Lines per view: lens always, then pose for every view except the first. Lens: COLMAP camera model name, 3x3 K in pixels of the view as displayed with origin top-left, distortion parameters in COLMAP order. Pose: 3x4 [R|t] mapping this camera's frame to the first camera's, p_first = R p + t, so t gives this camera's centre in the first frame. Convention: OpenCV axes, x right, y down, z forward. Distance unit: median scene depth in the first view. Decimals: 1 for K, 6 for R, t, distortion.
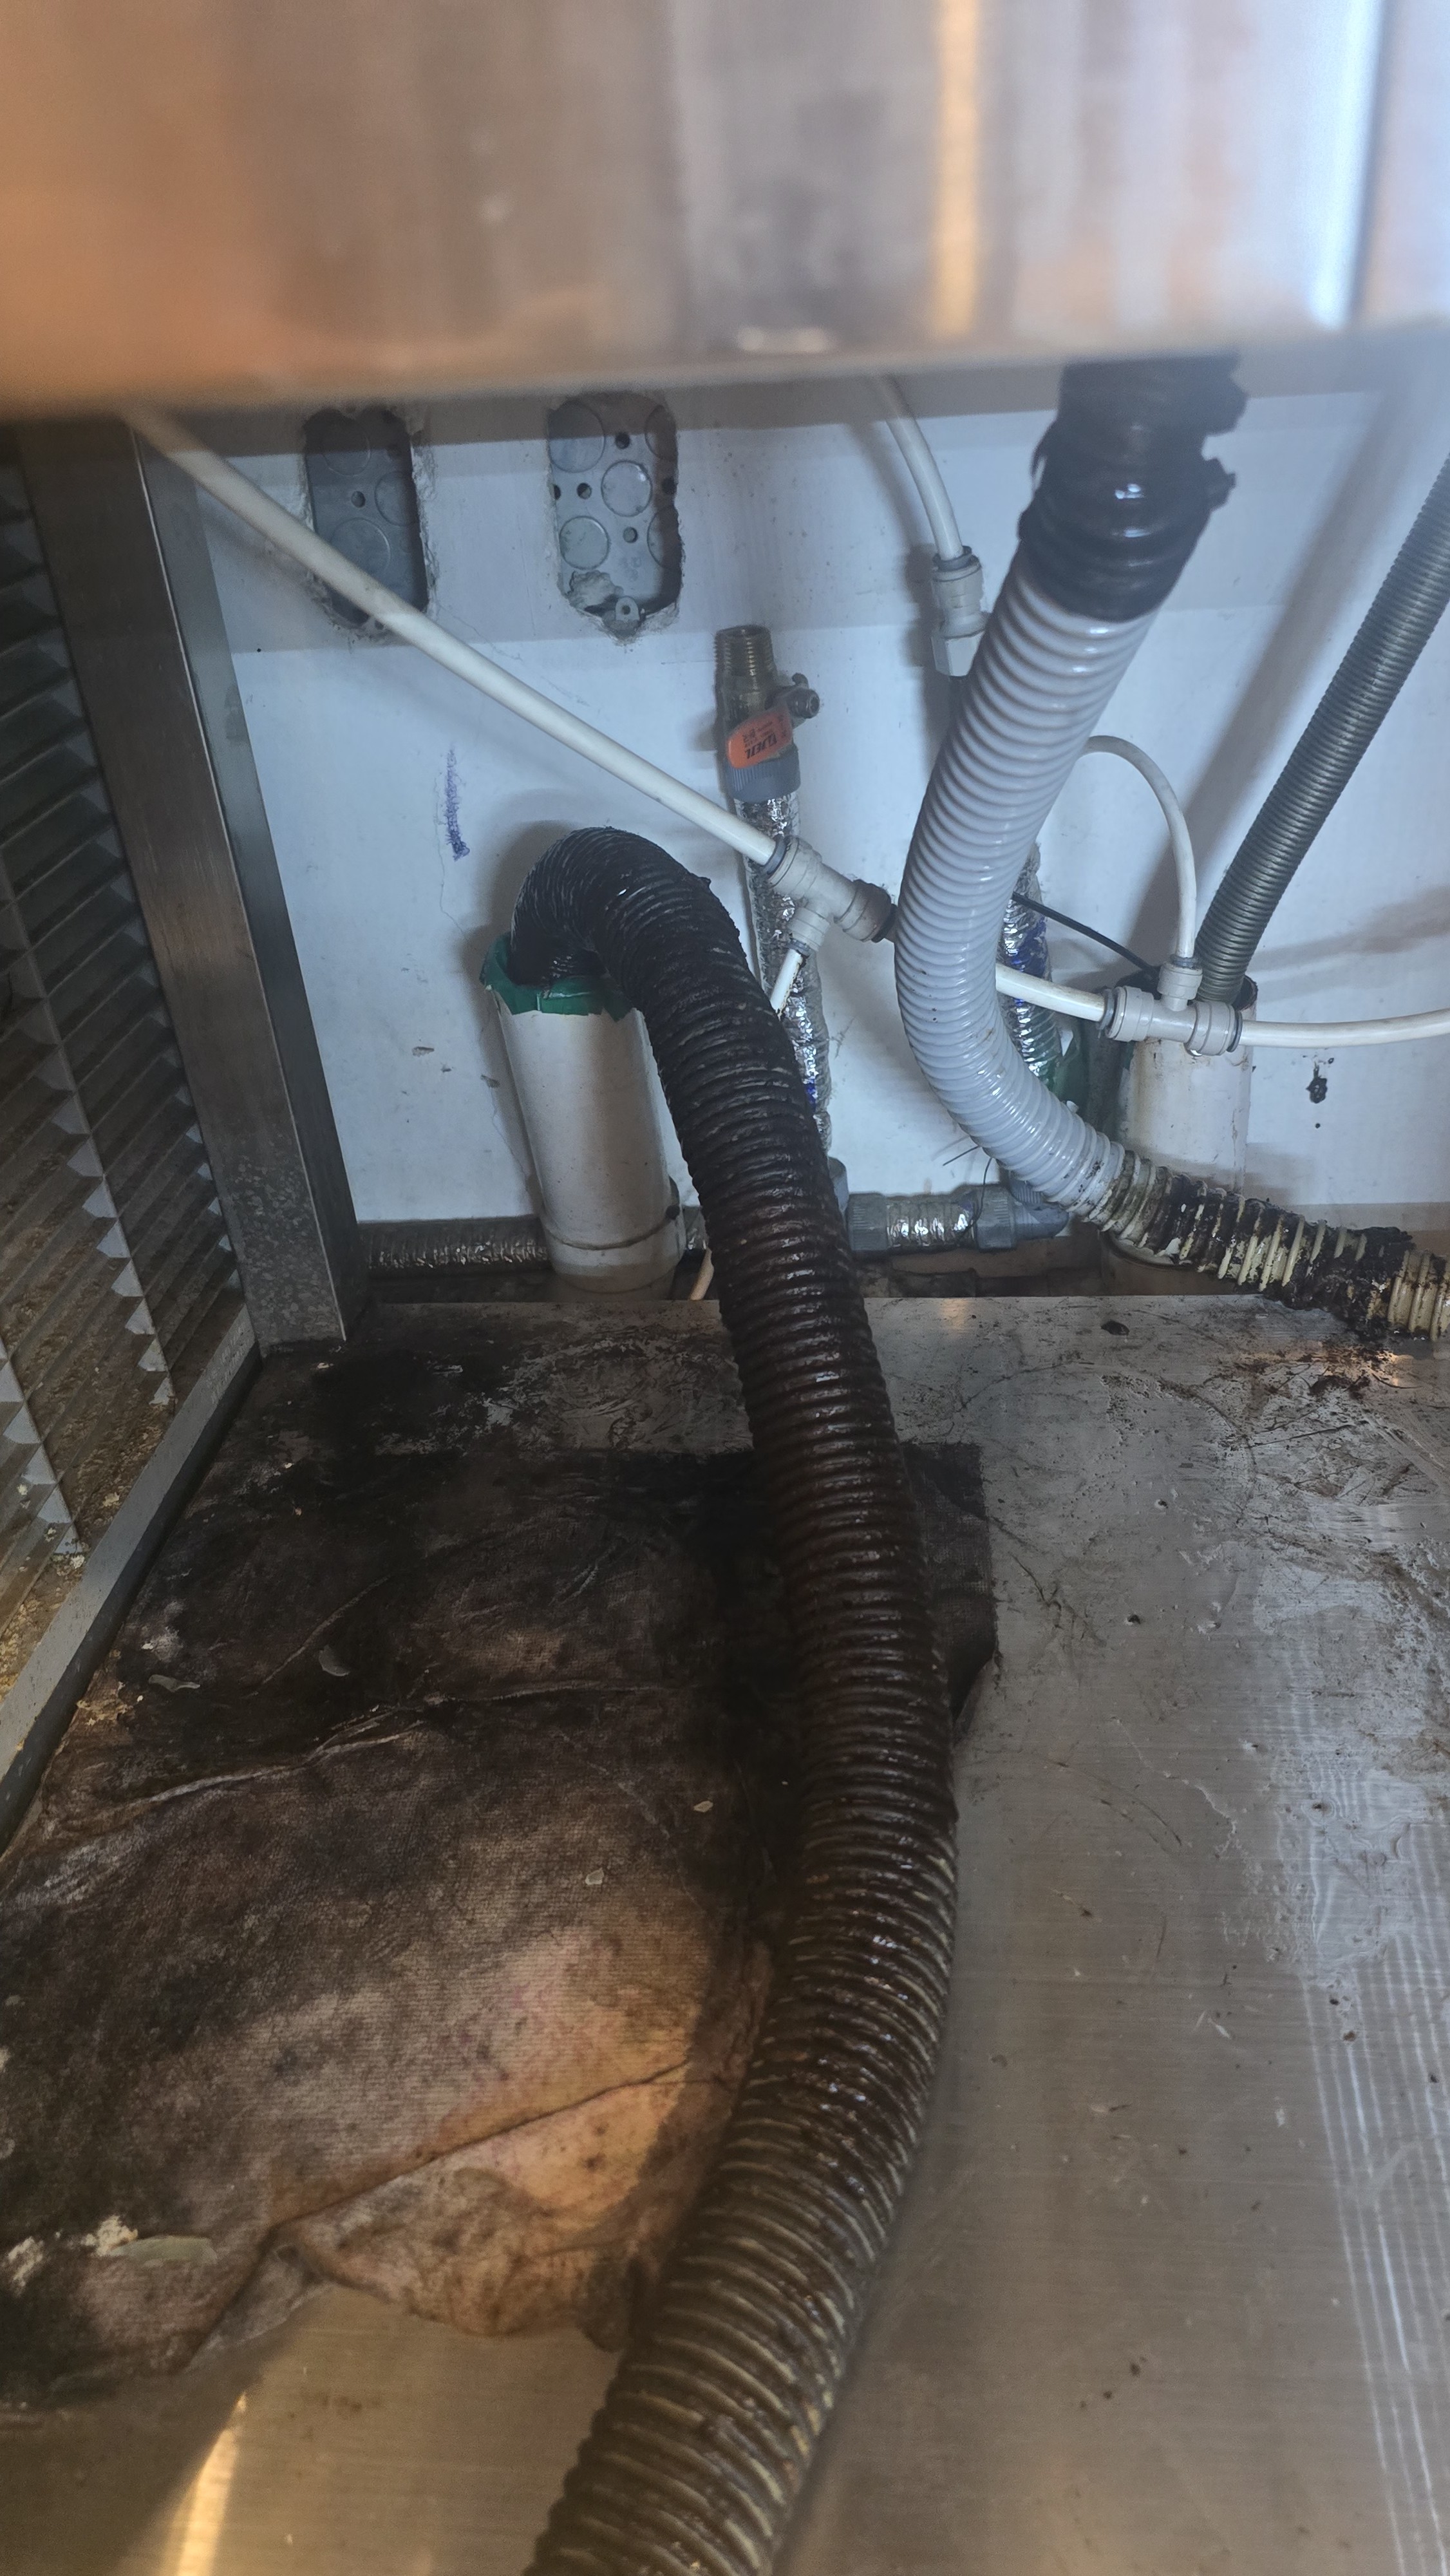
lens RADIAL K [[1696.8, 0, 778.7], [0, 1696.8, 1291.4], [0, 0, 1]] dist [0.059677, -0.080984]
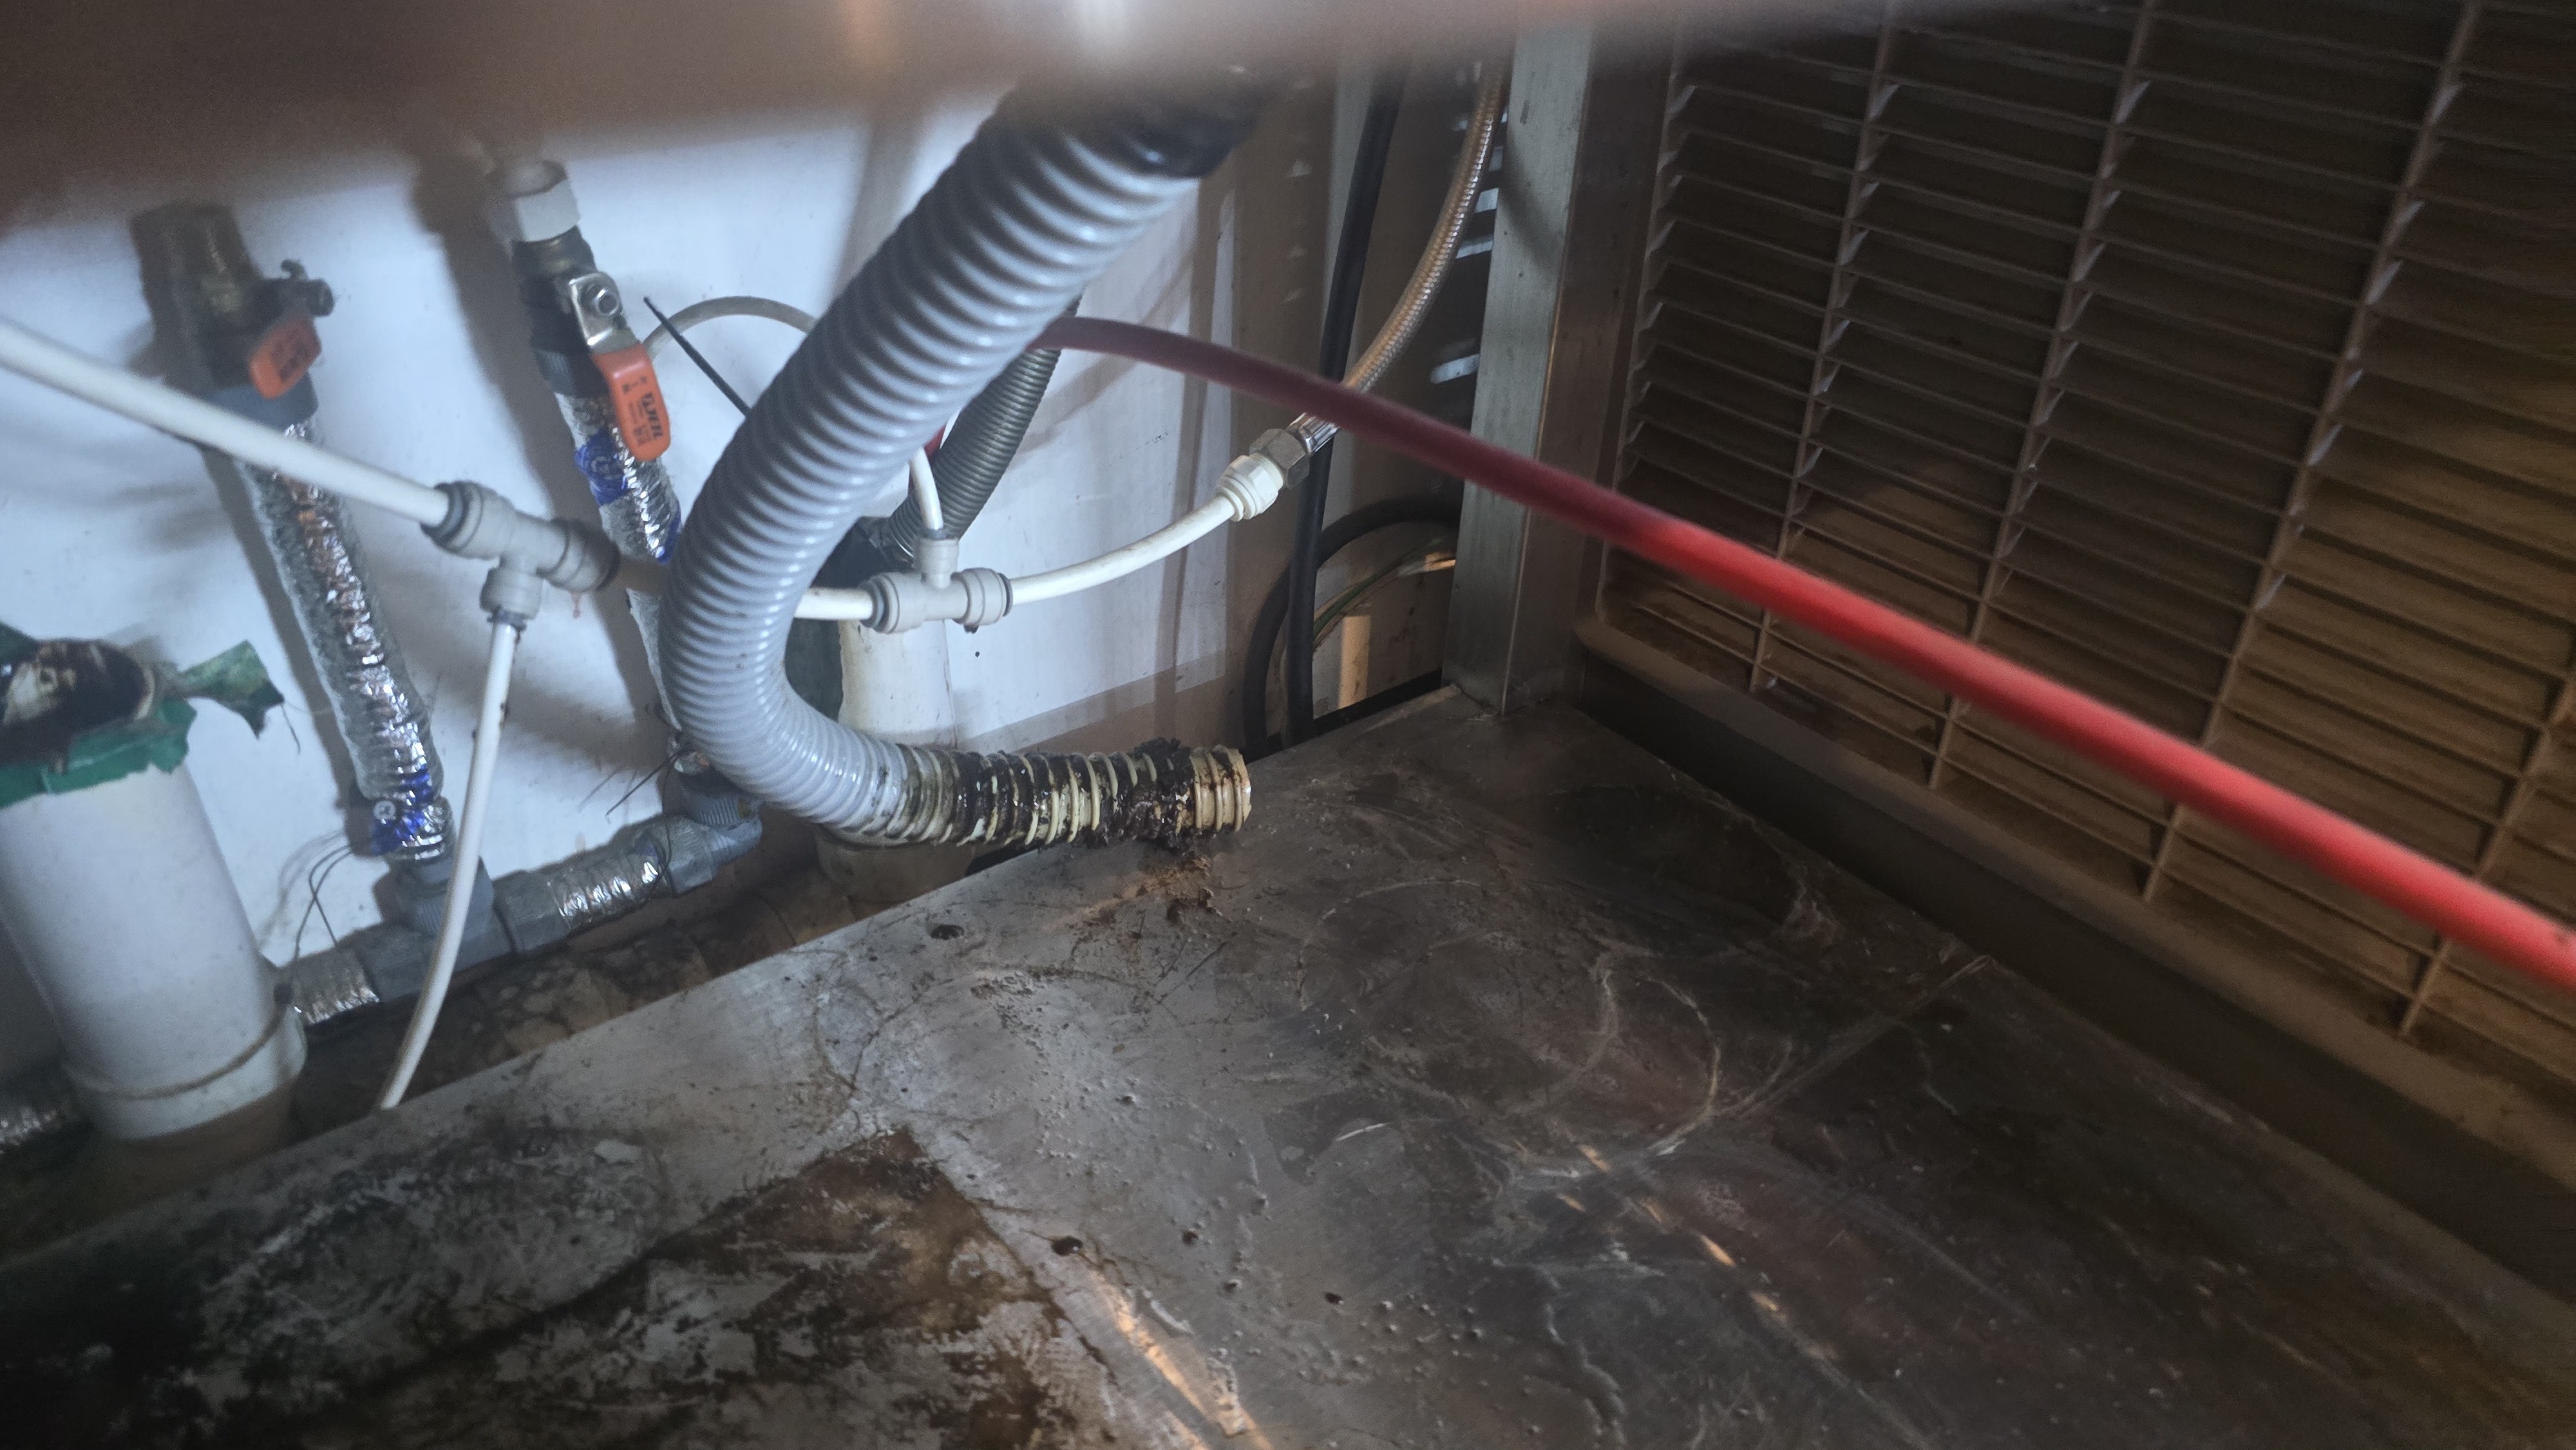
lens RADIAL K [[1696.8, 0, 1288.0], [0, 1696.8, 725.0], [0, 0, 1]] dist [0.059677, -0.080984]
pose [[0.736919, -0.281065, 0.614779, -0.232386], [0.295486, 0.951907, 0.081003, -0.125966], [-0.607979, 0.121966, 0.784529, 0.212975]]
